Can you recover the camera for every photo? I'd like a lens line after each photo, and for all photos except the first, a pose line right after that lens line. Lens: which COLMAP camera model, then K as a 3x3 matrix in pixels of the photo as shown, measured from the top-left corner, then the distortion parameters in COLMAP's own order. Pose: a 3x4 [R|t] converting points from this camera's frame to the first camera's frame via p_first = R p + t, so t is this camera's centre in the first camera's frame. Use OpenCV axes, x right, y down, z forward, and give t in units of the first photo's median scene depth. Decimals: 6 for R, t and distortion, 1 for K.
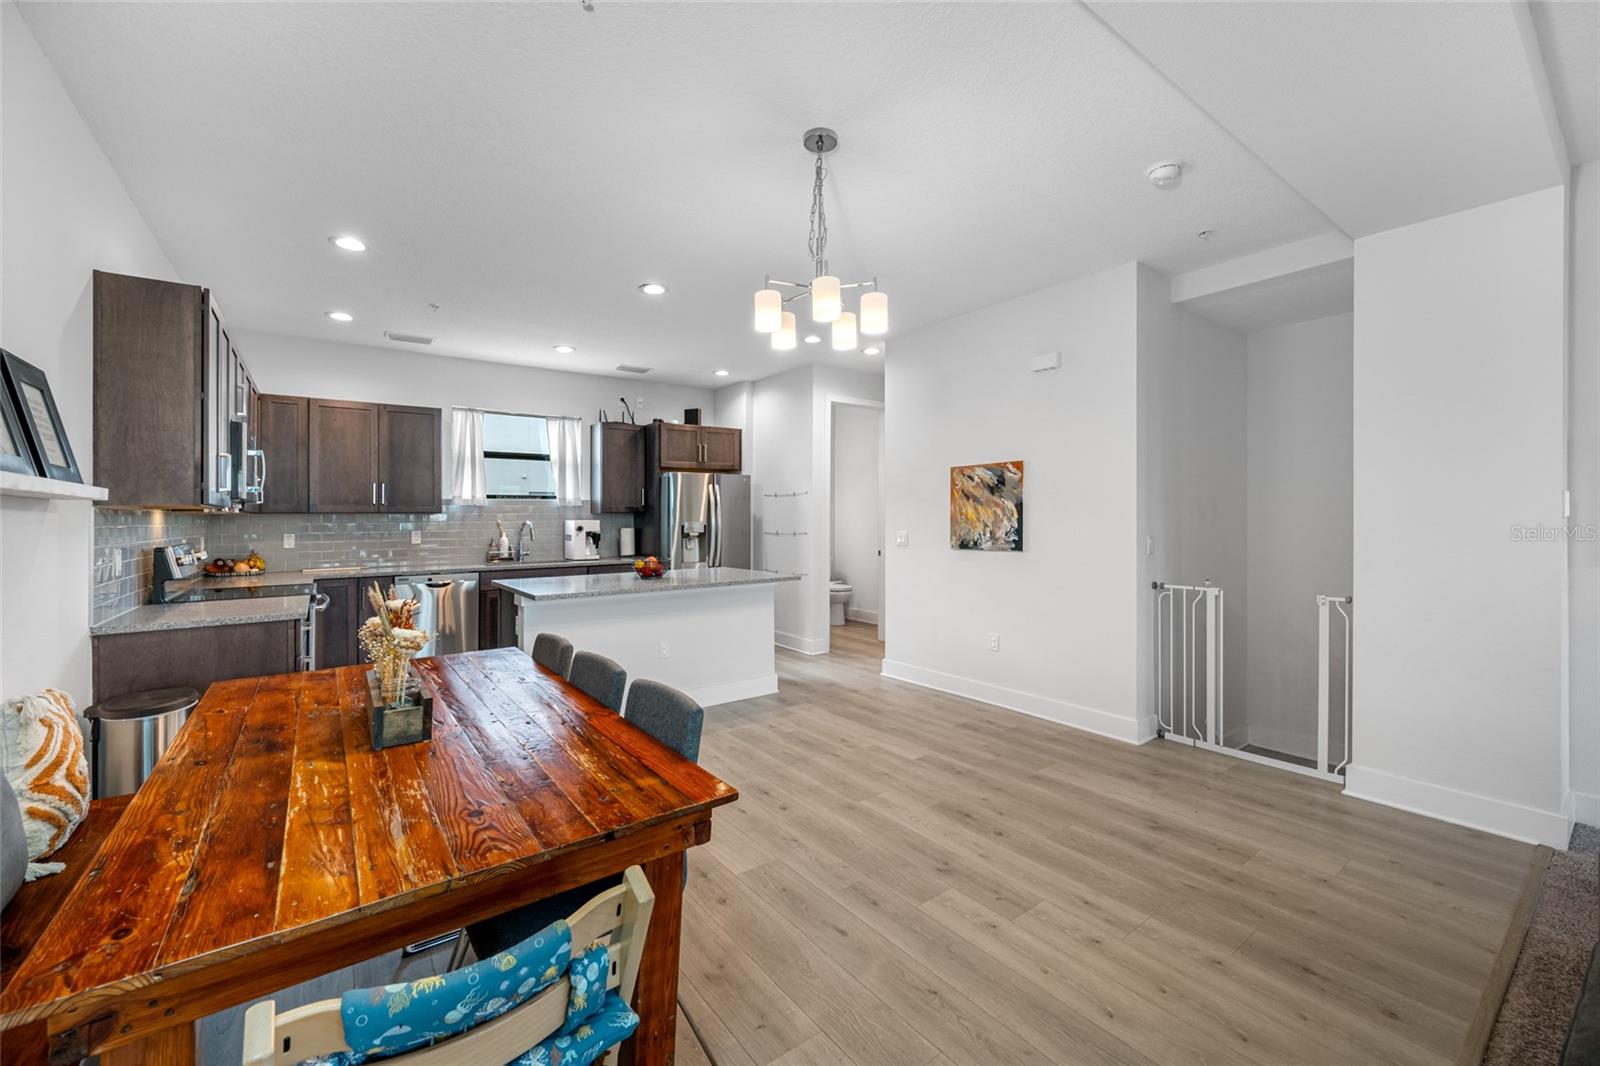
lens RADIAL K [[636.5, 0, 786.8], [0, 636.5, 518.6], [0, 0, 1]] dist [-0.000291, -0.000561]
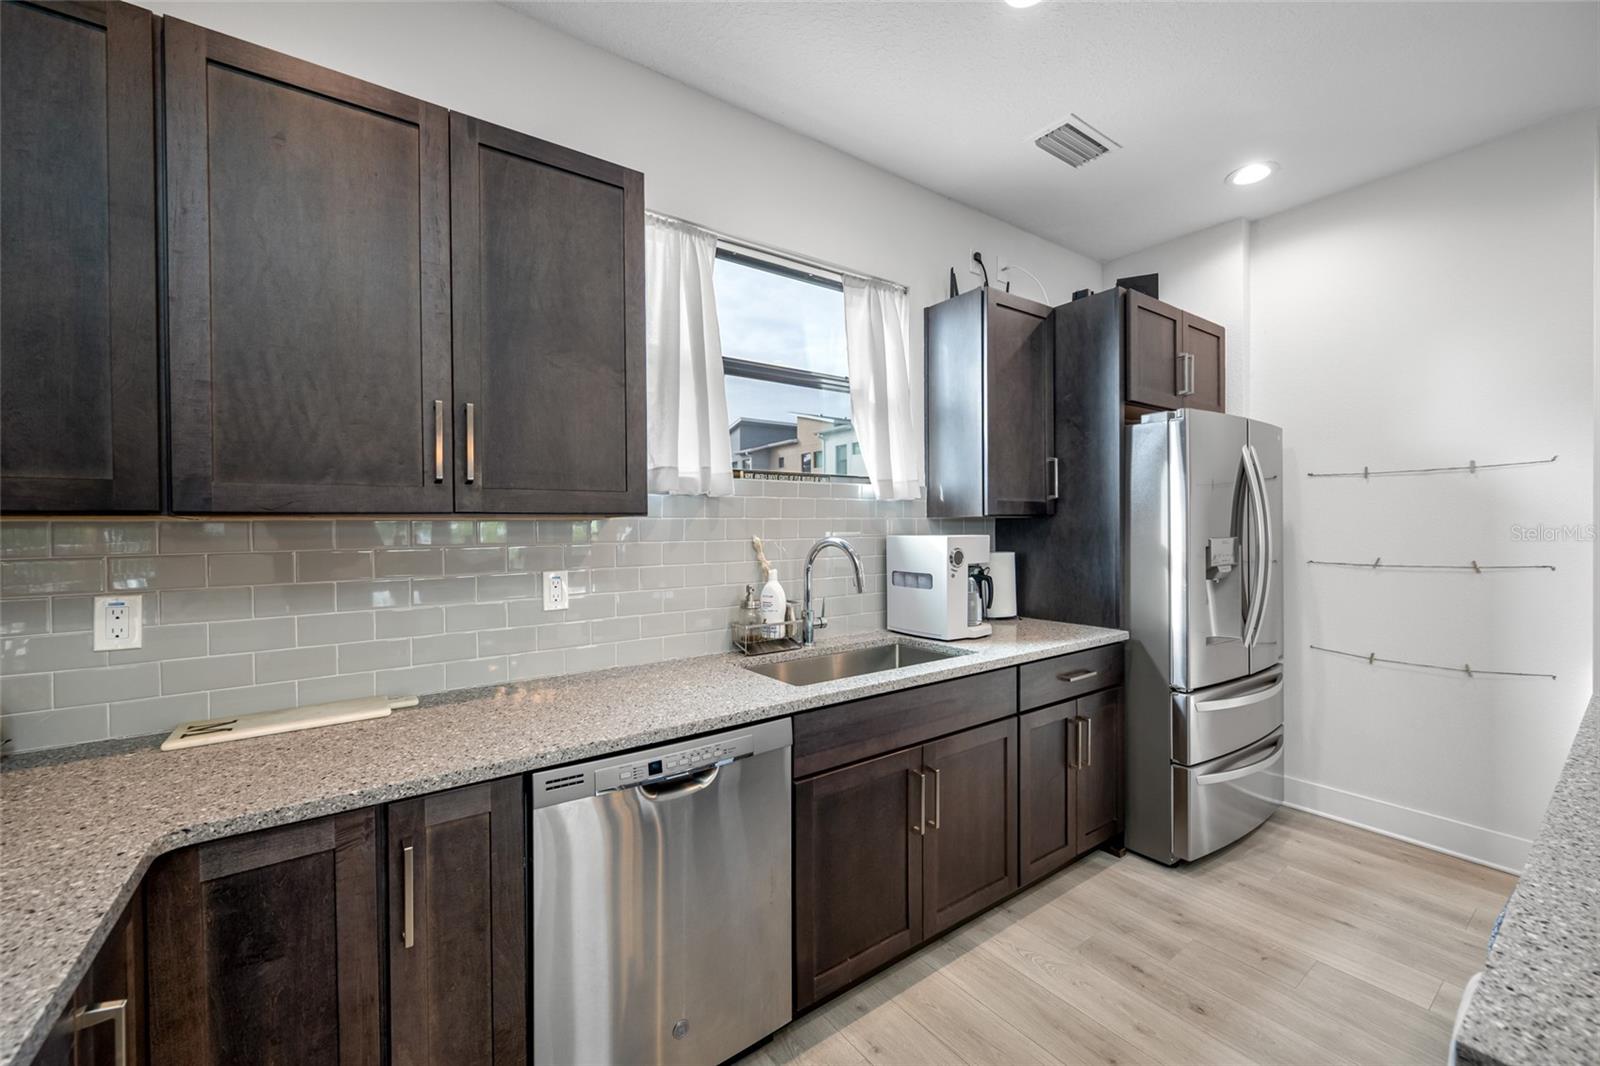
lens RADIAL K [[636.5, 0, 793.1], [0, 636.5, 533.6], [0, 0, 1]] dist [-0.000291, -0.000561]
pose [[0.999981, -0.005667, -0.002244, -0.435837], [0.005677, 0.999973, 0.004630, -0.000705], [0.002218, -0.004643, 0.999987, 0.640733]]
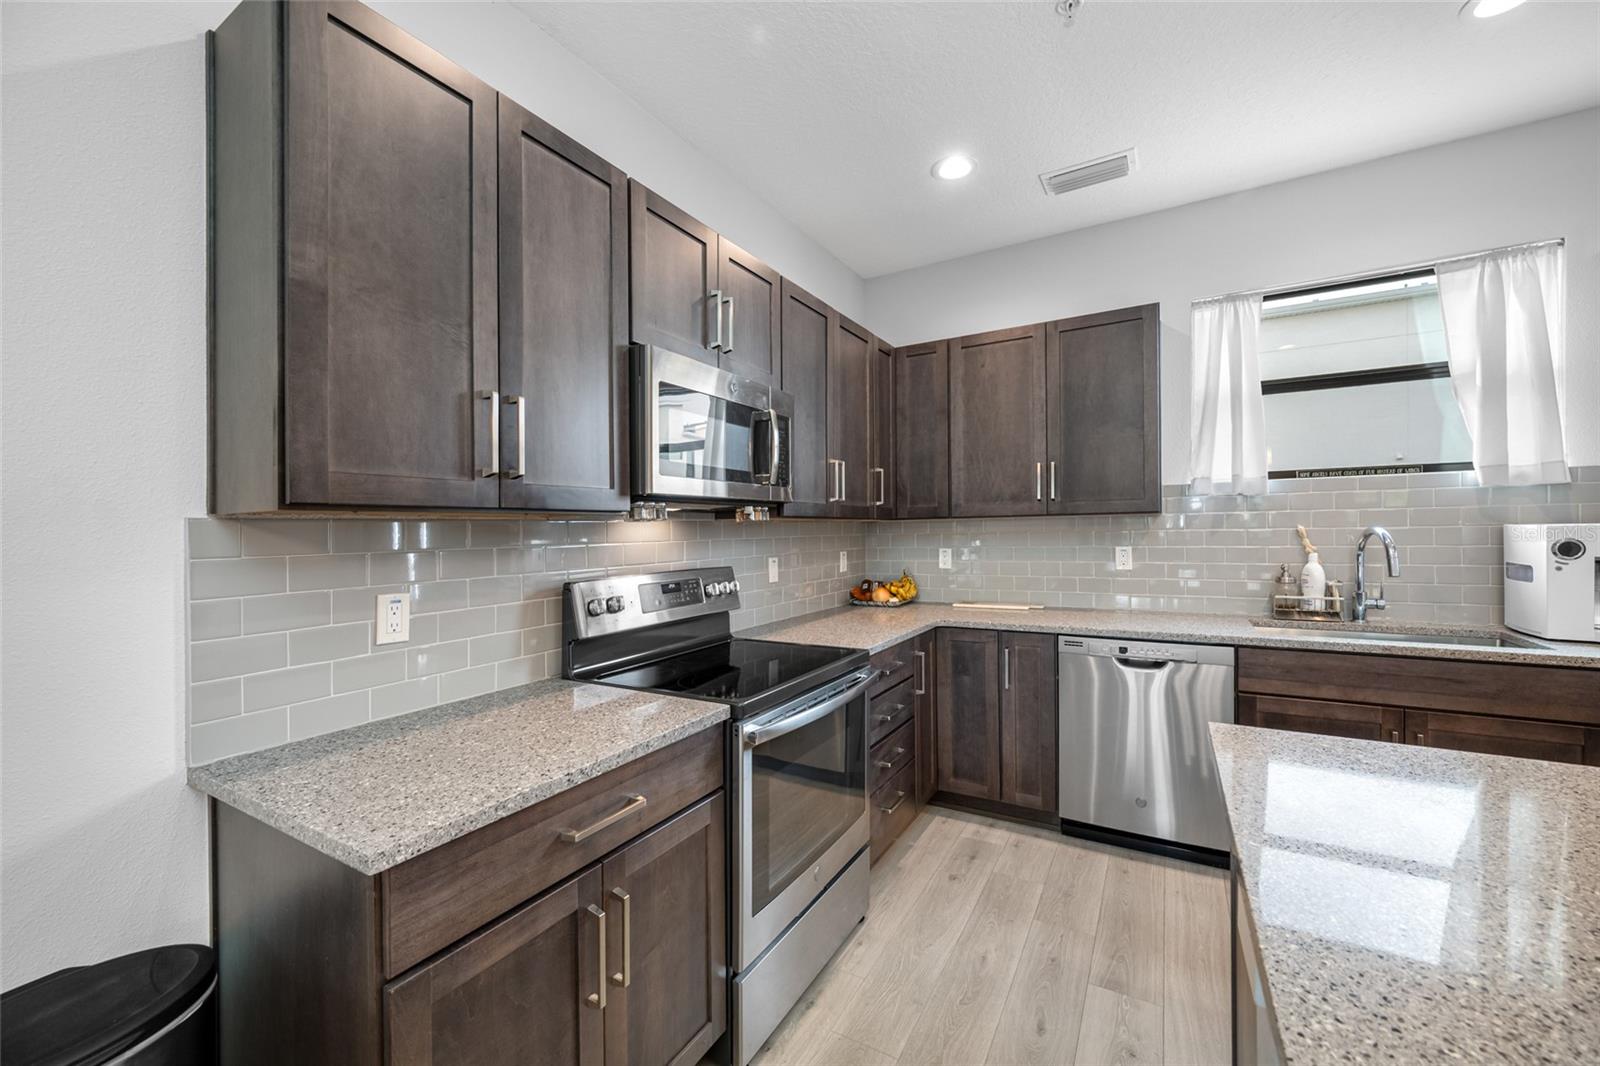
lens RADIAL K [[636.5, 0, 806.7], [0, 636.5, 532.3], [0, 0, 1]] dist [-0.000291, -0.000561]
pose [[0.410313, 0.003012, -0.911940, -0.187404], [0.012490, 0.999882, 0.008923, -0.001186], [0.911859, -0.015052, 0.410227, 0.503184]]
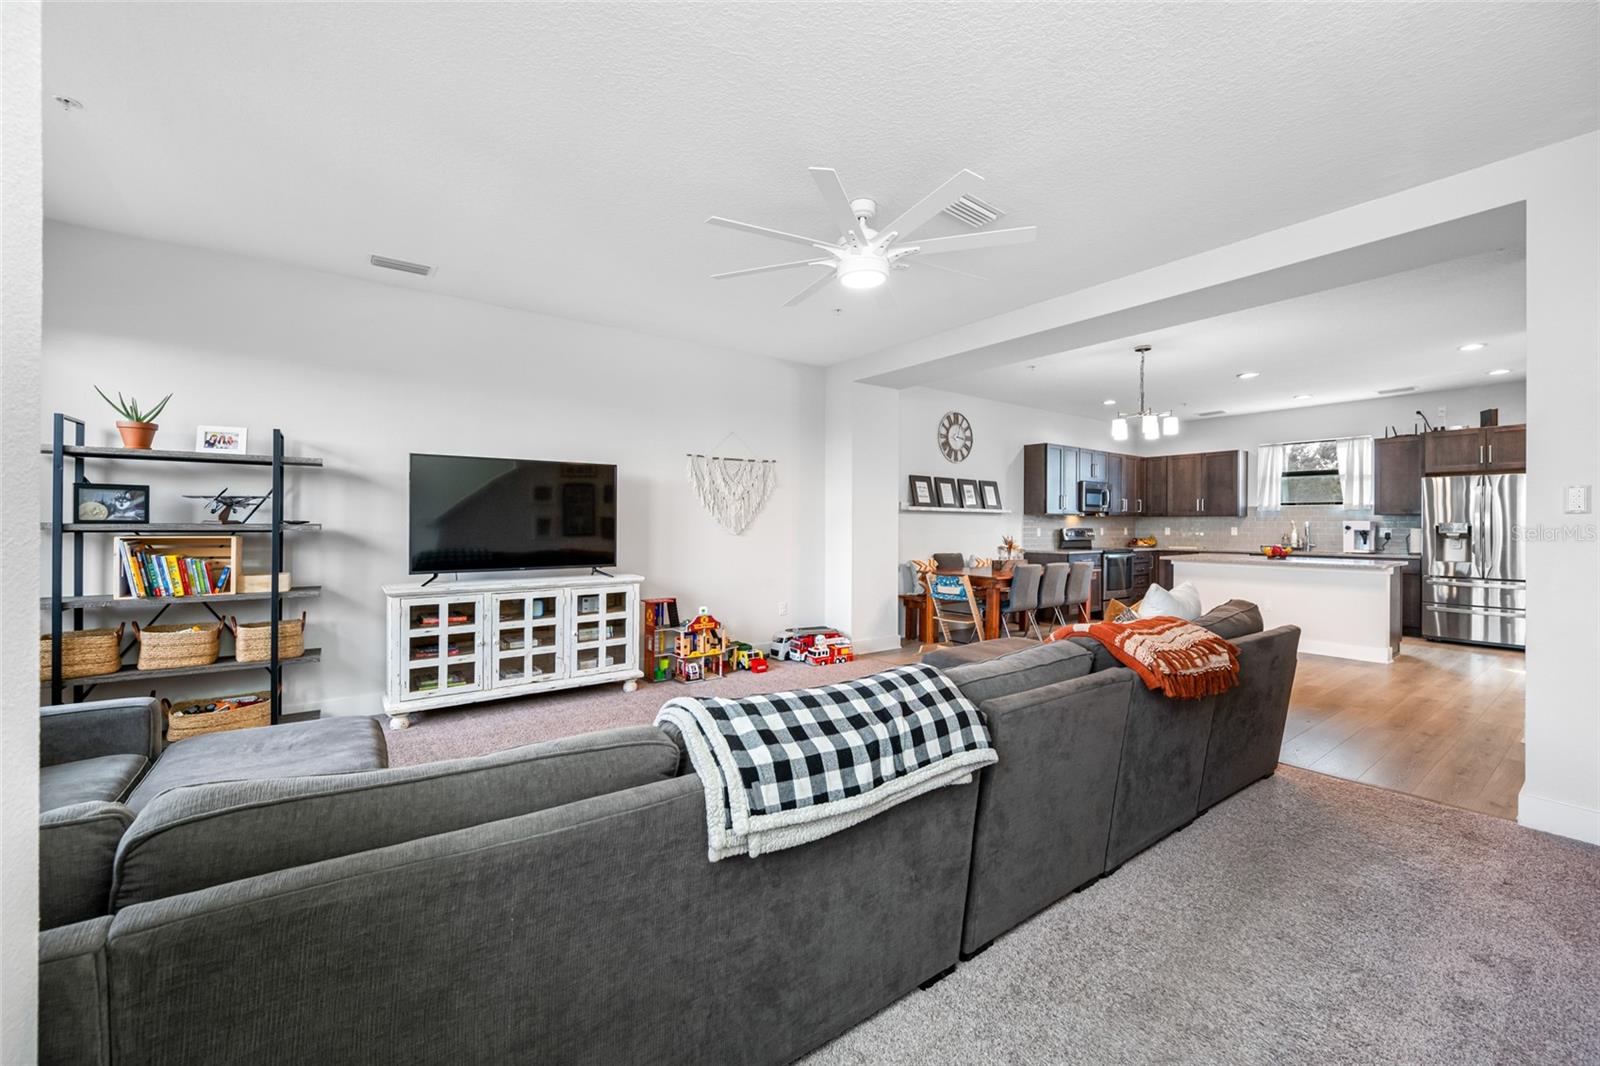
lens RADIAL K [[636.5, 0, 799.3], [0, 636.5, 513.3], [0, 0, 1]] dist [-0.000291, -0.000561]
pose [[0.007076, -0.007539, -0.999947, 0.946622], [-0.006044, 0.999953, -0.007582, 0.002959], [0.999957, 0.006098, 0.007030, -0.090221]]
